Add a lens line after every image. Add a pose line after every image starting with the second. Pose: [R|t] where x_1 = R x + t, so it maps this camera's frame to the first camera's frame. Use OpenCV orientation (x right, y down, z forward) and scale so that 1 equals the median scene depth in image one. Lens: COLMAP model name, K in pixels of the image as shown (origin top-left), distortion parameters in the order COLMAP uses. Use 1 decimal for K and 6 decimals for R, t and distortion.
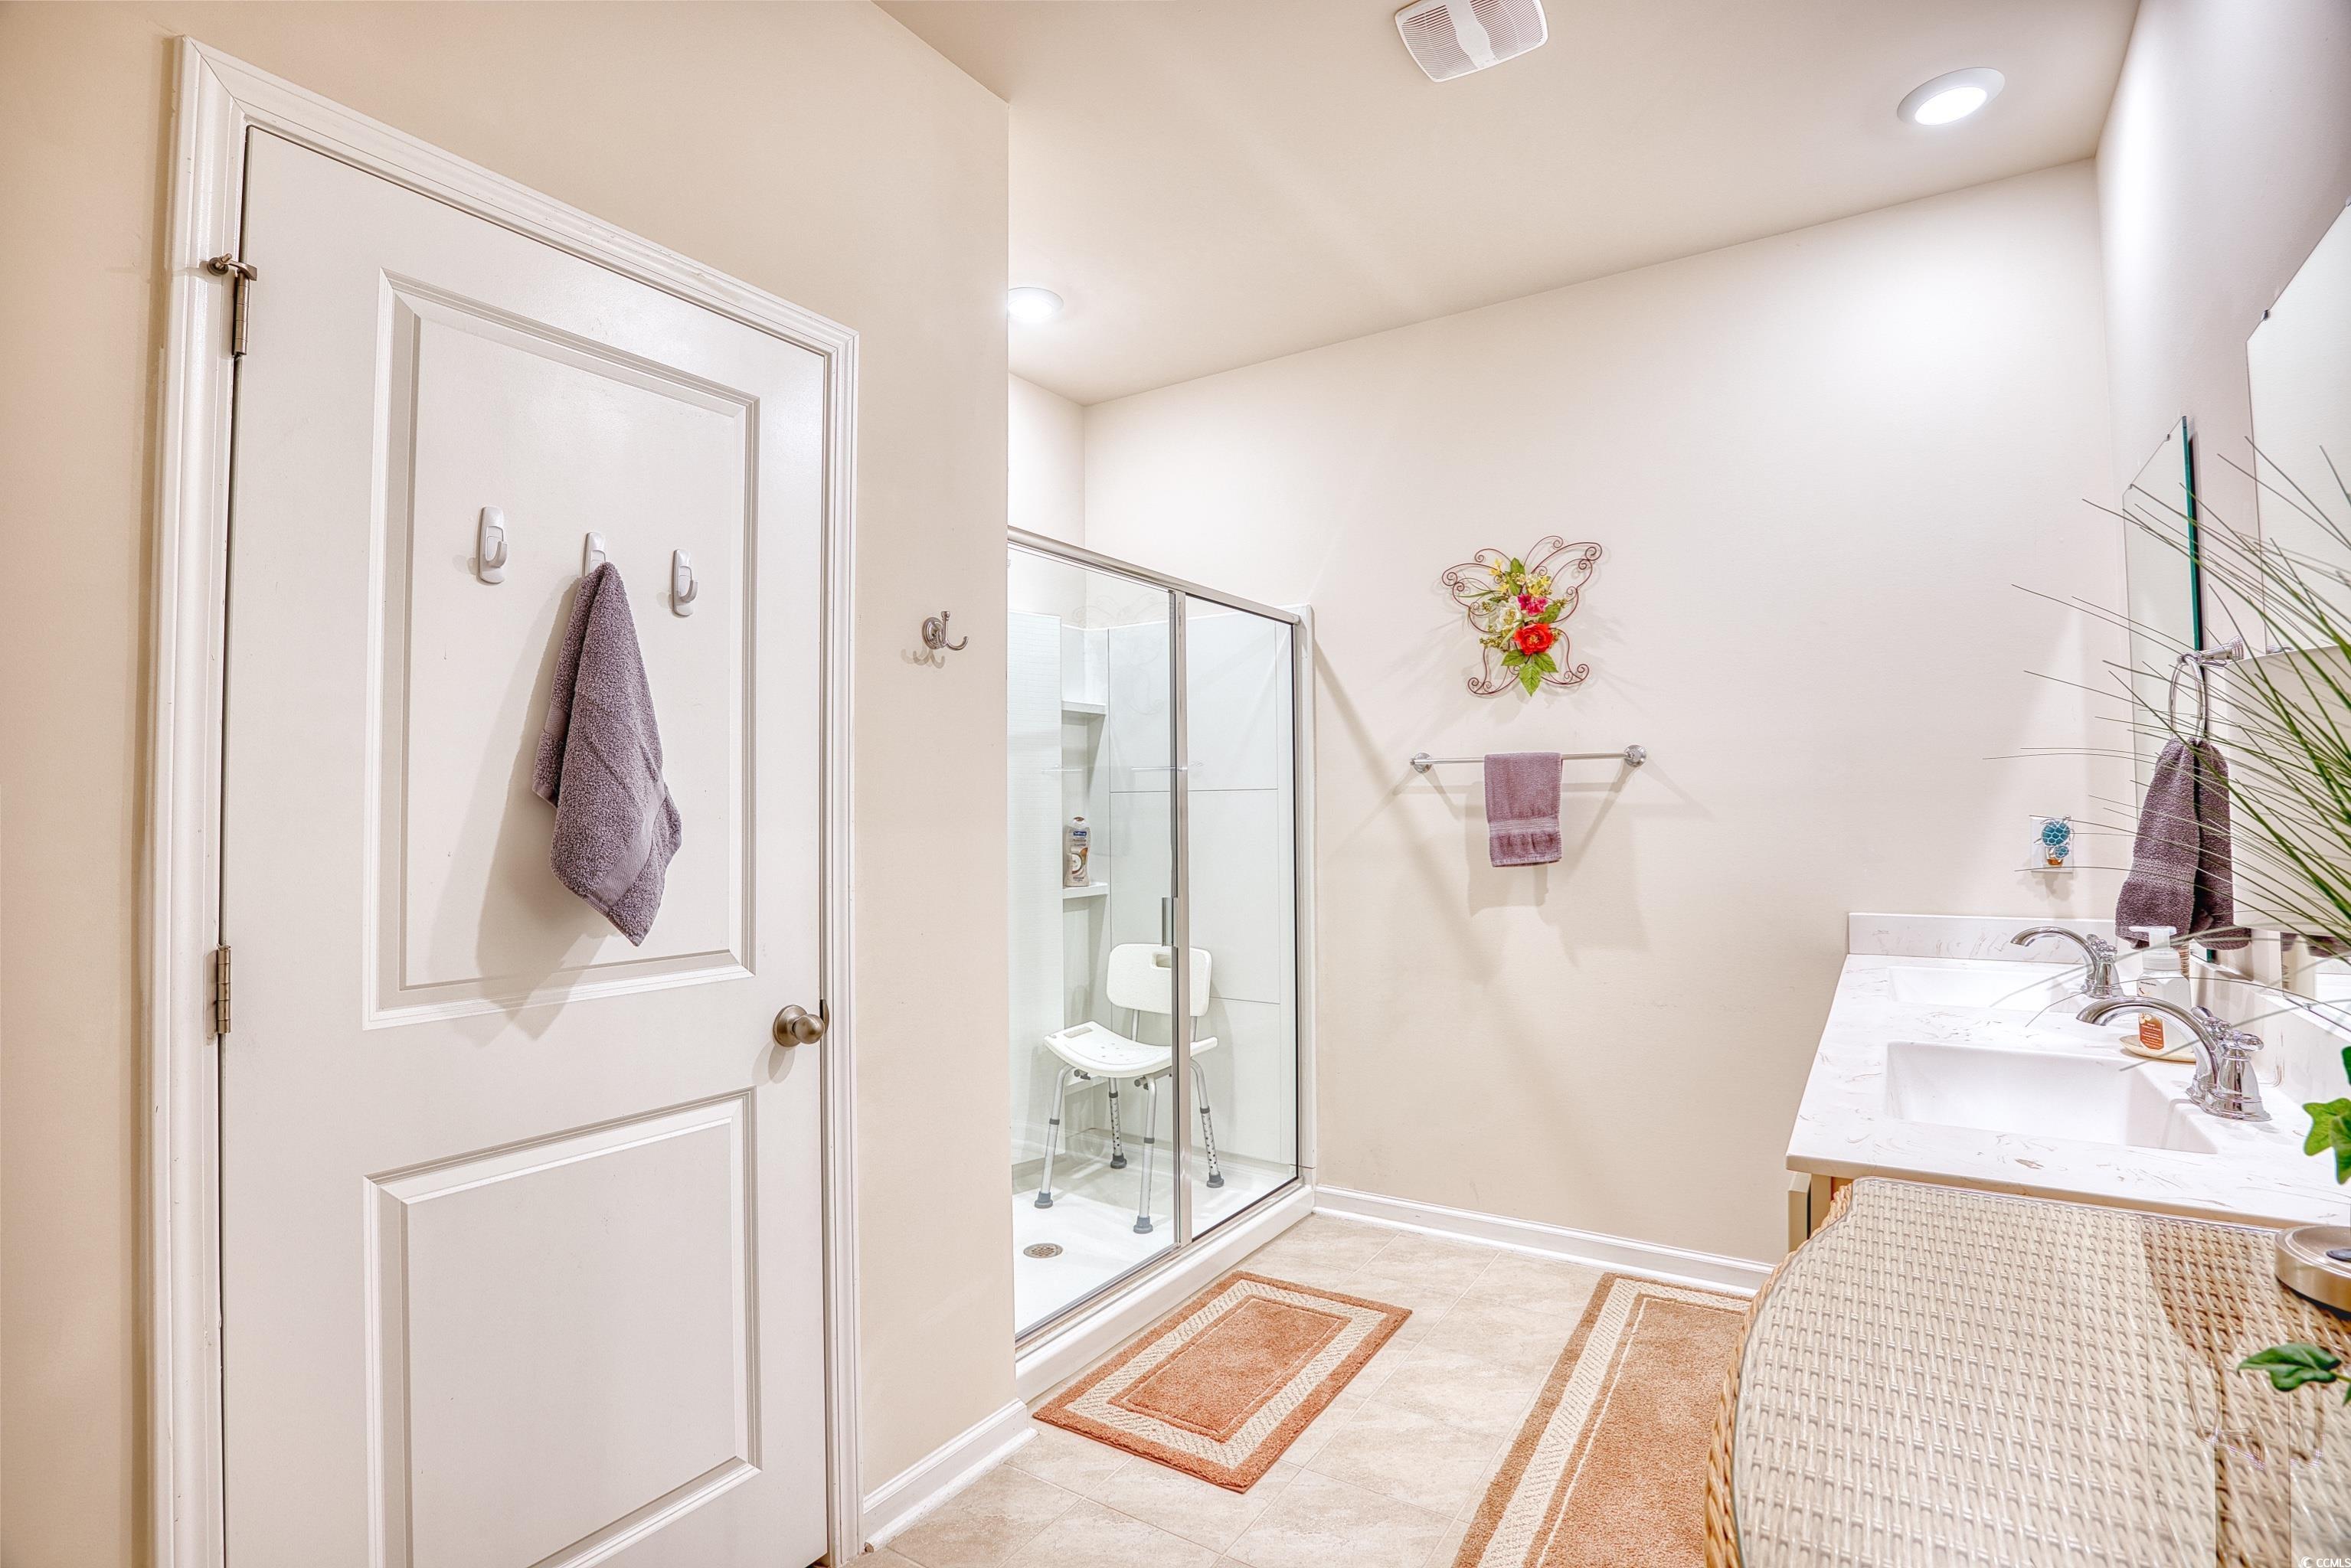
lens RADIAL K [[1119.0, 0, 1169.1], [0, 1119.0, 780.6], [0, 0, 1]] dist [-0.062231, 0.017245]
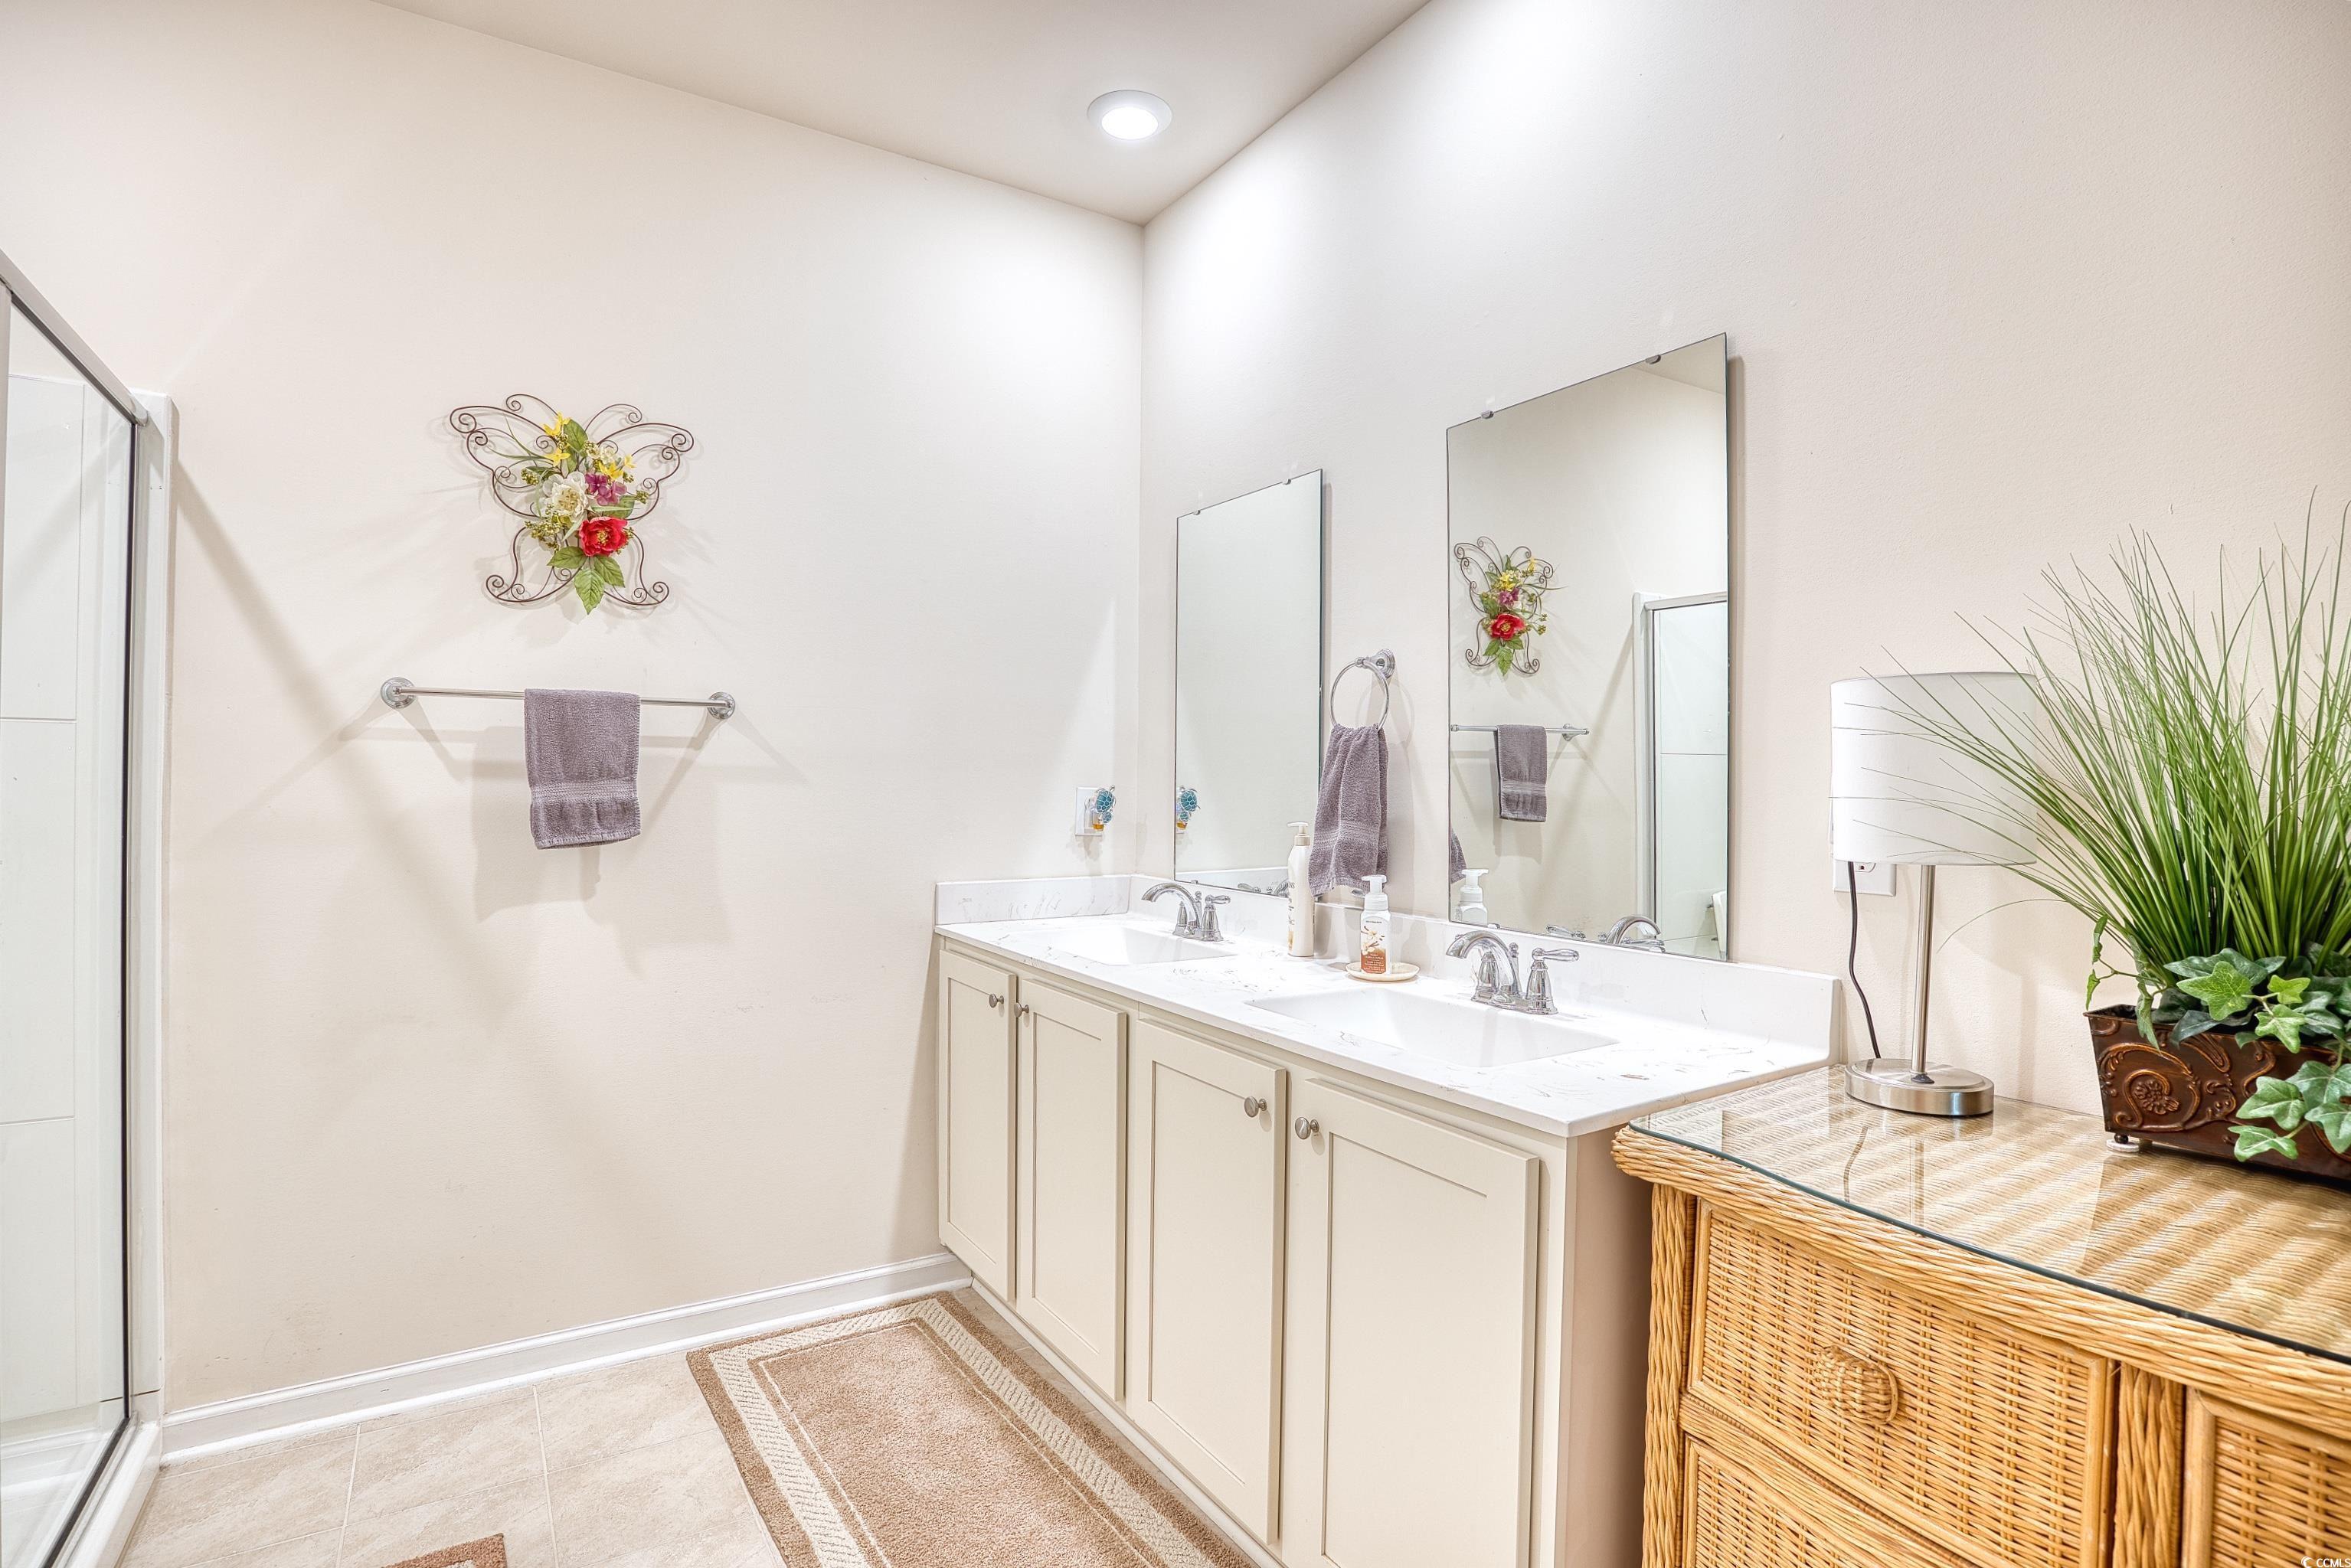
lens RADIAL K [[1145.4, 0, 1175.5], [0, 1145.4, 784.0], [0, 0, 1]] dist [-0.057895, 0.017496]
pose [[0.413175, 0.011998, 0.910573, -0.190123], [-0.039112, 0.999224, 0.004581, 0.017420], [-0.909811, -0.037507, 0.413324, 0.339997]]
